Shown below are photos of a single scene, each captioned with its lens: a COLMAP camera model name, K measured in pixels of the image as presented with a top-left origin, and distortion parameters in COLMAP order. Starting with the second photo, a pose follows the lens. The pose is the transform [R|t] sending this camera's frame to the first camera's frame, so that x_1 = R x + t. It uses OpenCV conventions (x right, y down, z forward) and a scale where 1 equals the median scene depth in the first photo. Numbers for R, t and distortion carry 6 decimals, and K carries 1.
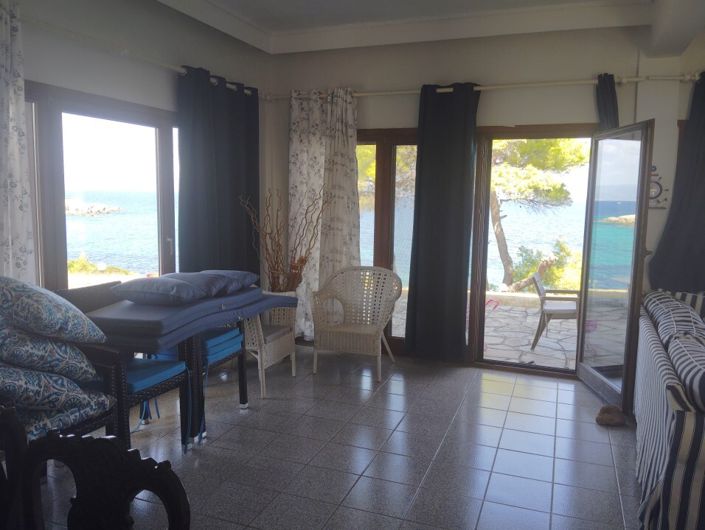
lens RADIAL K [[575.8, 0, 345.8], [0, 575.8, 263.0], [0, 0, 1]] dist [0.087446, -0.177096]
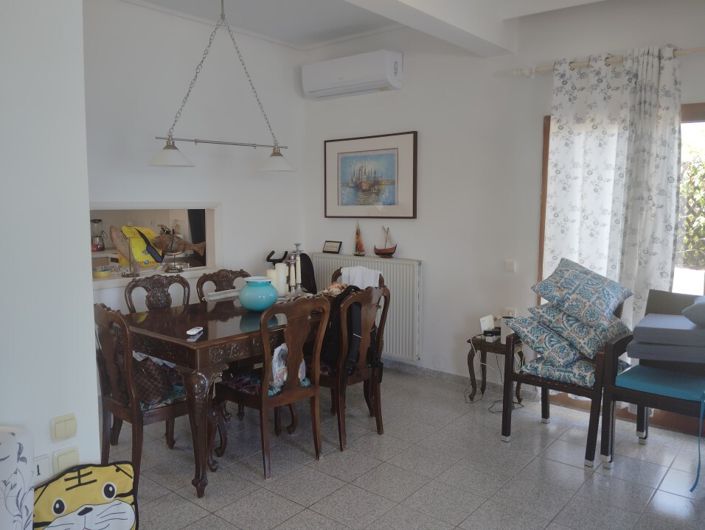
lens RADIAL K [[575.8, 0, 345.8], [0, 575.8, 263.0], [0, 0, 1]] dist [0.087446, -0.177096]
pose [[-0.336247, 0.066284, -0.939438, 0.929277], [-0.122711, 0.985933, 0.113486, -0.072198], [0.933745, 0.153439, -0.323383, 0.969099]]
